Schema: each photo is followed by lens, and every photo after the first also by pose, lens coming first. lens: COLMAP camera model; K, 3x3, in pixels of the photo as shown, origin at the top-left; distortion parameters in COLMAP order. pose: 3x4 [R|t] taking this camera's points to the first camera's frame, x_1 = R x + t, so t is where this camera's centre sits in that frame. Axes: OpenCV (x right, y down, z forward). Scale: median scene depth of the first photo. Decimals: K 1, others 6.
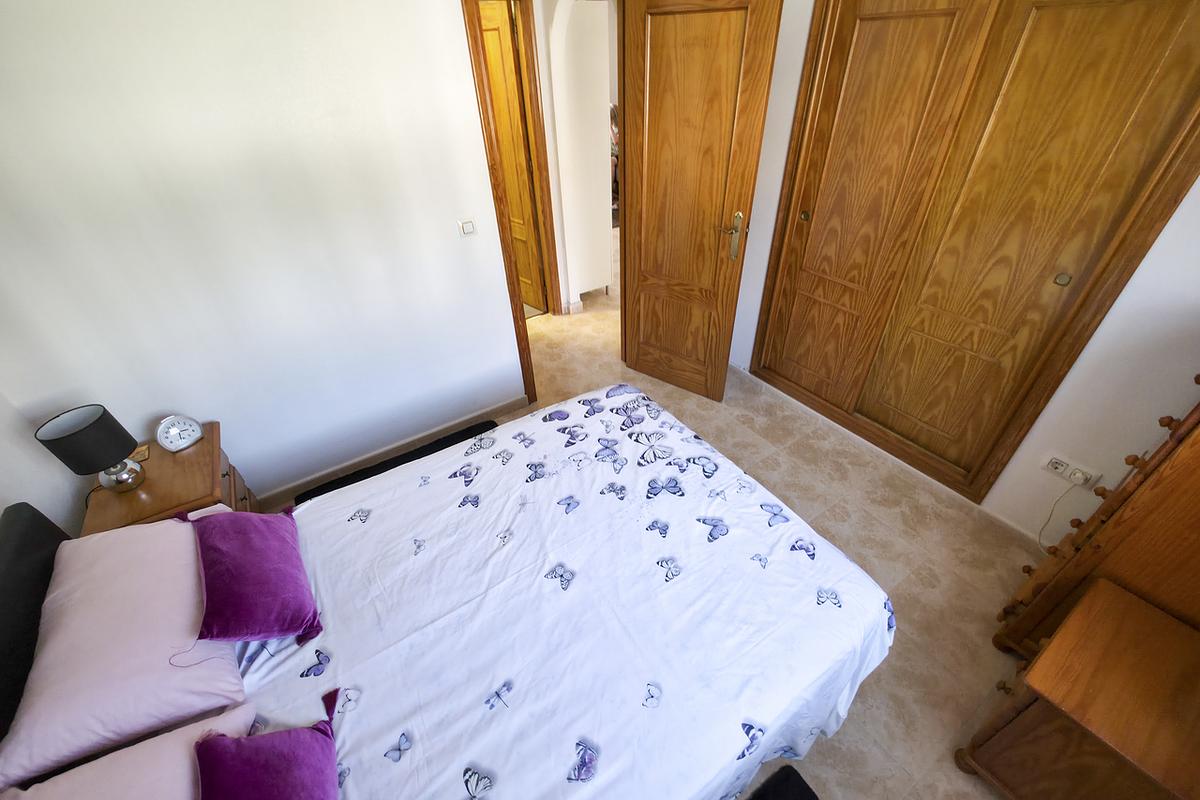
lens RADIAL K [[480.7, 0, 602.0], [0, 480.7, 403.9], [0, 0, 1]] dist [0.002855, -0.000254]
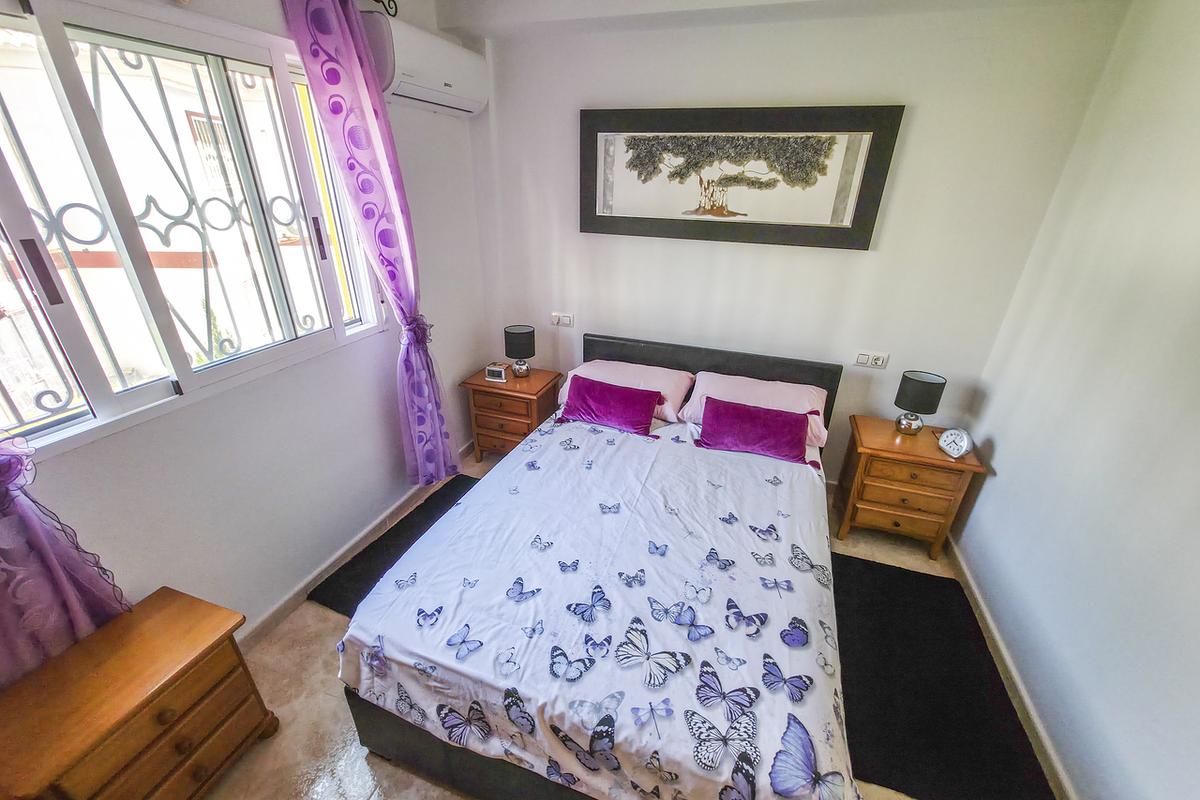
lens RADIAL K [[480.7, 0, 599.6], [0, 480.7, 399.0], [0, 0, 1]] dist [0.002855, -0.000254]
pose [[-0.793191, 0.273337, -0.544183, 0.453353], [-0.363358, 0.504678, 0.783117, -0.644221], [0.488692, 0.818894, -0.300987, 0.903416]]
